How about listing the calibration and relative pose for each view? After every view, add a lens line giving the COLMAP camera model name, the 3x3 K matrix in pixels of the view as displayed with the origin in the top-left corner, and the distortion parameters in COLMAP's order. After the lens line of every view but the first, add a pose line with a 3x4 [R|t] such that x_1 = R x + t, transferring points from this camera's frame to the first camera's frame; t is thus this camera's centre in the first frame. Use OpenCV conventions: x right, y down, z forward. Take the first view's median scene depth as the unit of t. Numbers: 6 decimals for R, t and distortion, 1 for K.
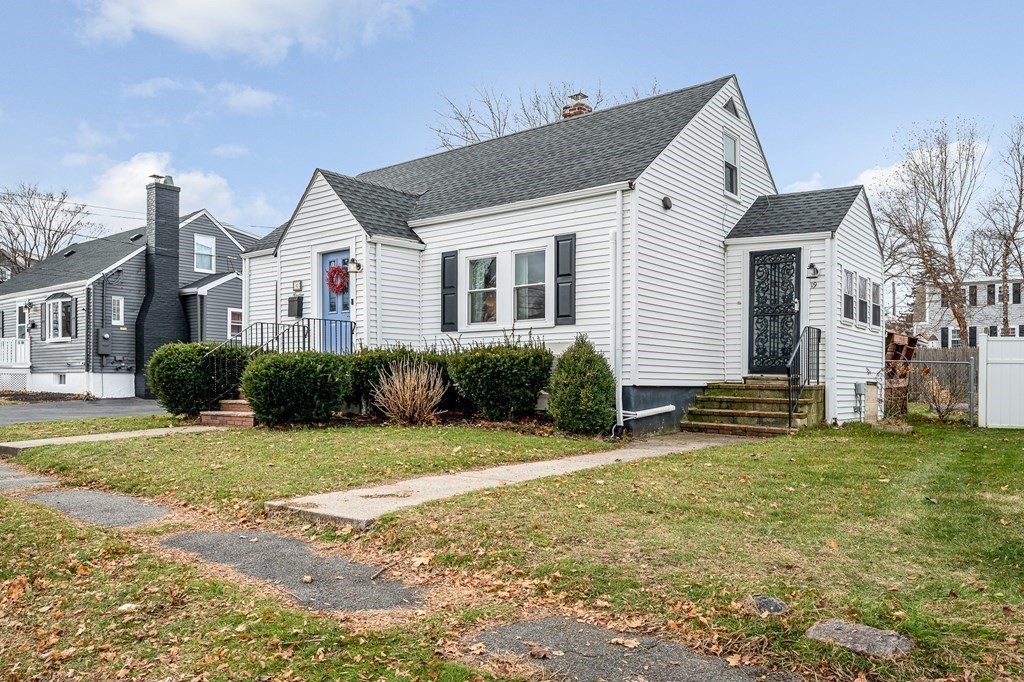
lens RADIAL K [[699.8, 0, 513.2], [0, 699.8, 373.5], [0, 0, 1]] dist [-0.005218, -0.000683]
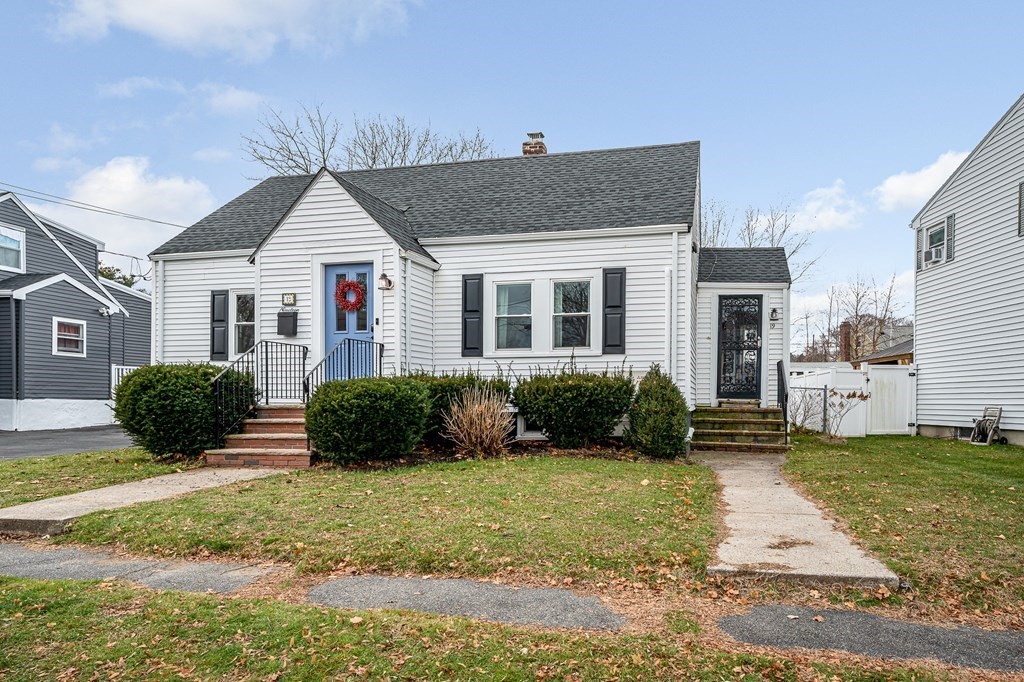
lens RADIAL K [[619.7, 0, 512.3], [0, 619.7, 394.2], [0, 0, 1]] dist [-0.005309, -0.000608]
pose [[0.904456, -0.003456, 0.426553, -0.423191], [0.000314, 0.999972, 0.007437, -0.014629], [-0.426567, -0.006592, 0.904432, 0.204738]]
